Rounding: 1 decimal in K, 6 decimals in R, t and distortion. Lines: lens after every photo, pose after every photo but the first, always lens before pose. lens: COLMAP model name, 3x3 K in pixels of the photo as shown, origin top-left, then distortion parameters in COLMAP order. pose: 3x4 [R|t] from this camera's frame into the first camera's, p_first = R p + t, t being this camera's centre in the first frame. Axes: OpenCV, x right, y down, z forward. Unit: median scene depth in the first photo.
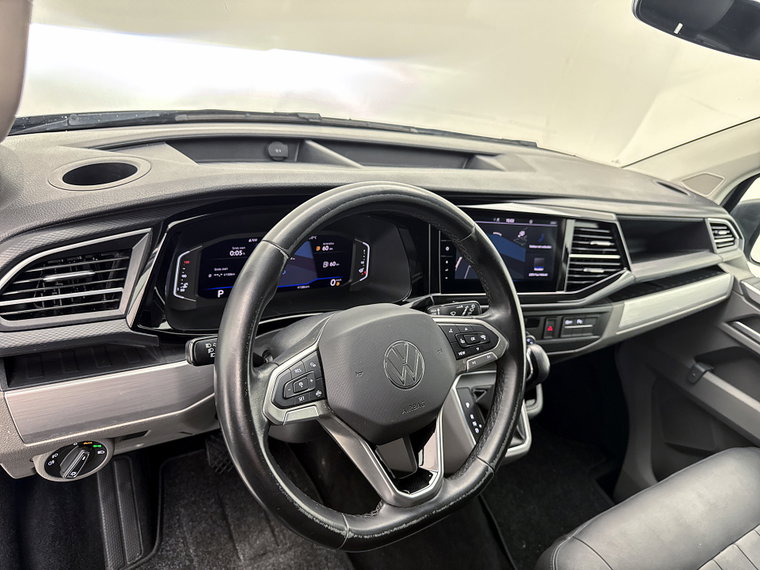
lens RADIAL K [[523.3, 0, 380.0], [0, 523.3, 285.0], [0, 0, 1]] dist [-0.001902, -0.003635]
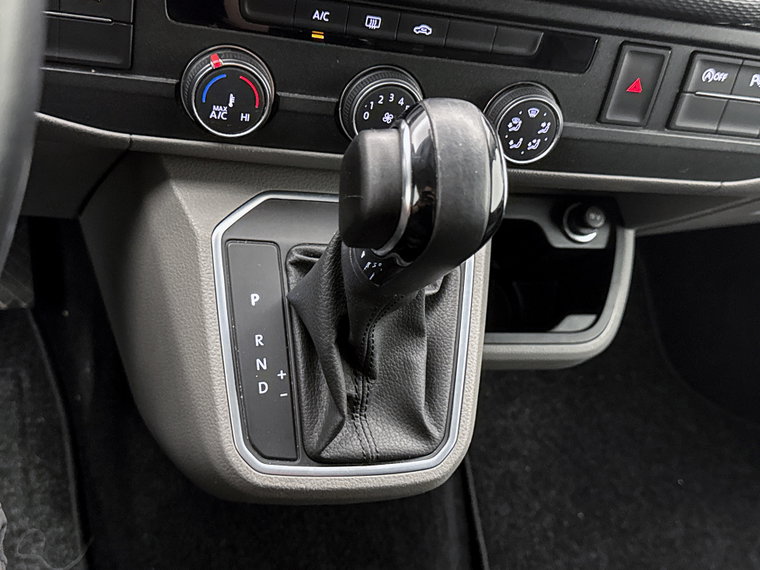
lens RADIAL K [[882.4, 0, 380.0], [0, 882.4, 285.0], [0, 0, 1]] dist [0.171418, -0.433860]
pose [[0.977846, 0.166549, -0.126803, 0.293666], [-0.130256, 0.958329, 0.254243, 0.087861], [0.163862, -0.232094, 0.958792, 0.538757]]
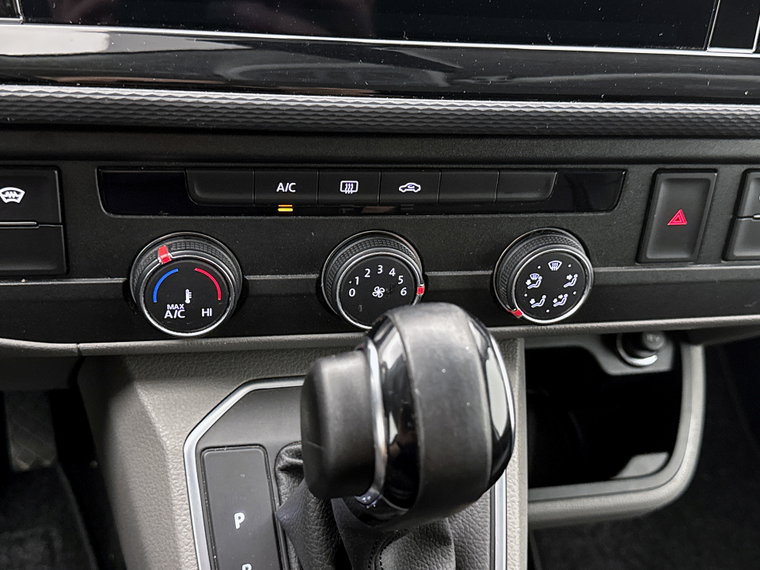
lens RADIAL K [[882.4, 0, 380.0], [0, 882.4, 285.0], [0, 0, 1]] dist [0.171418, -0.433860]
pose [[0.974307, 0.071167, -0.213686, 0.307777], [-0.028884, 0.980413, 0.194822, 0.042206], [0.223366, -0.183644, 0.957279, 0.636282]]
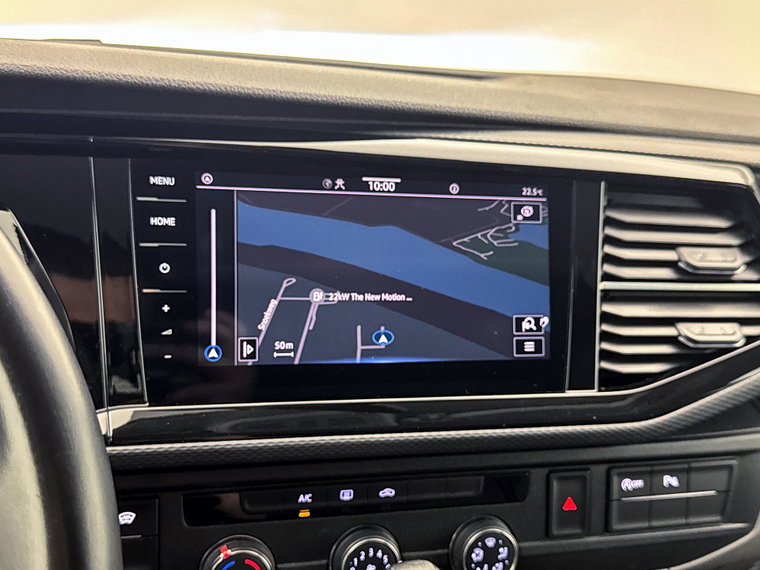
lens RADIAL K [[882.4, 0, 380.0], [0, 882.4, 285.0], [0, 0, 1]] dist [0.171418, -0.433860]
pose [[0.986536, -0.062793, -0.151010, 0.326315], [0.037351, 0.985458, -0.165764, 0.038045], [0.159223, 0.157892, 0.974535, 0.429992]]
